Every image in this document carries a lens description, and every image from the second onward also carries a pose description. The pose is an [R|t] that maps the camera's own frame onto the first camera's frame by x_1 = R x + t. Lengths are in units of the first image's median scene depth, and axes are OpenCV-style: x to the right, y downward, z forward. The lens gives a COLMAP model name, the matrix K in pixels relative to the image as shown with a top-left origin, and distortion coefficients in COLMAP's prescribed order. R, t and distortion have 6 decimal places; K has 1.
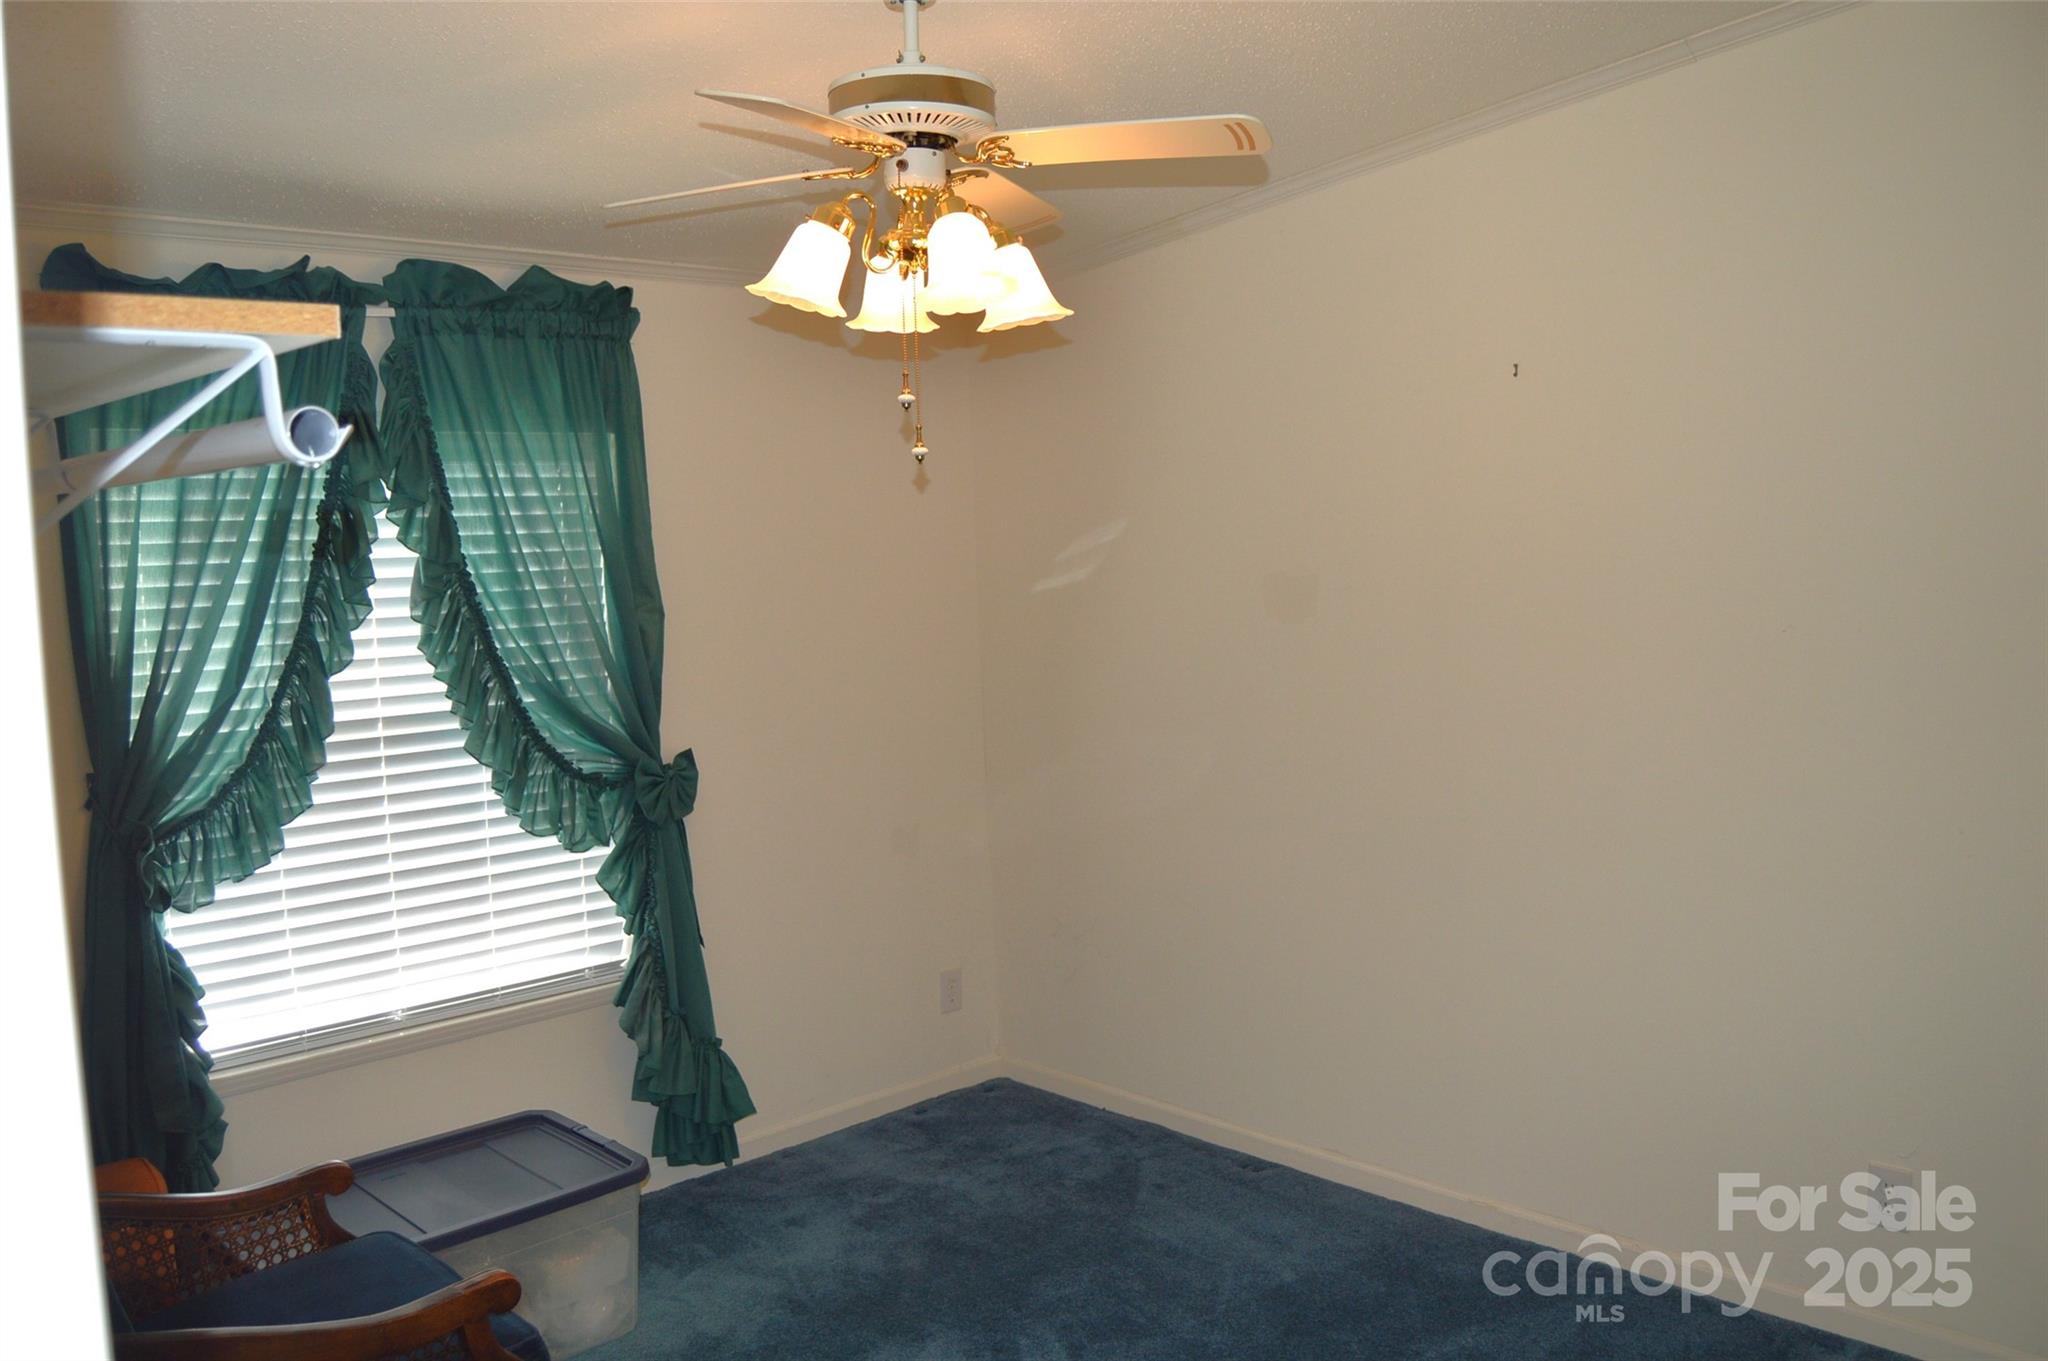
lens RADIAL K [[1626.1, 0, 1026.5], [0, 1626.1, 664.5], [0, 0, 1]] dist [-0.091405, 0.032444]
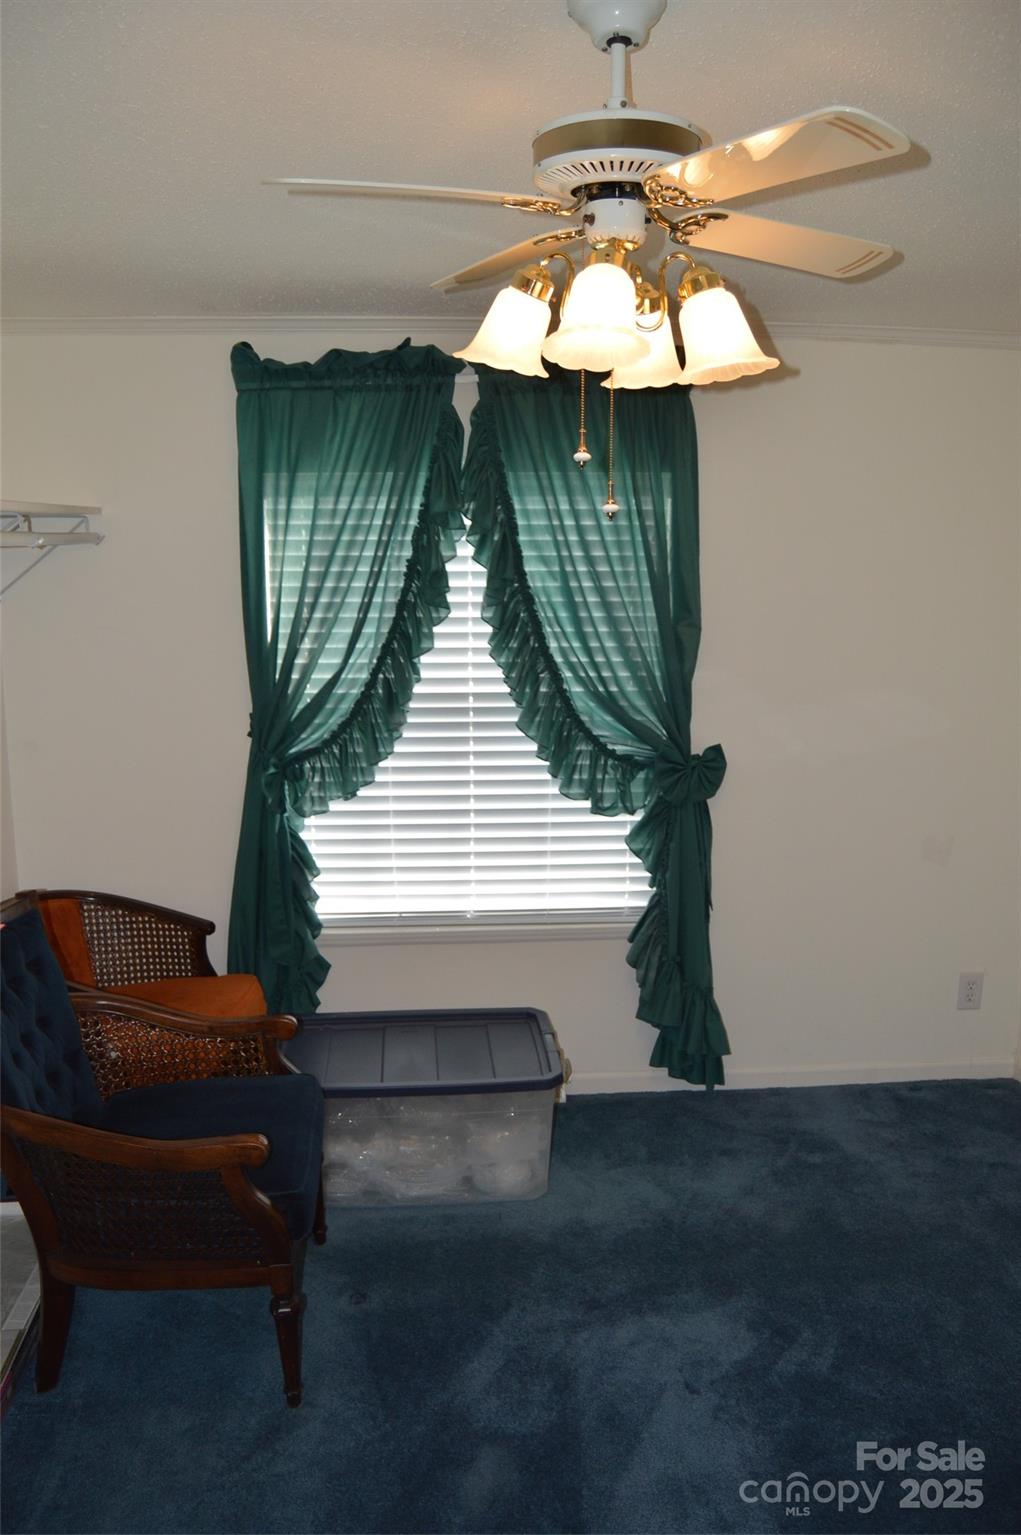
lens RADIAL K [[1218.8, 0, 510.3], [0, 1218.8, 778.1], [0, 0, 1]] dist [-0.091405, 0.032444]
pose [[0.764976, 0.154247, -0.625316, 0.262146], [-0.074921, 0.985619, 0.151468, -0.051801], [0.639687, -0.069020, 0.765531, 0.250522]]
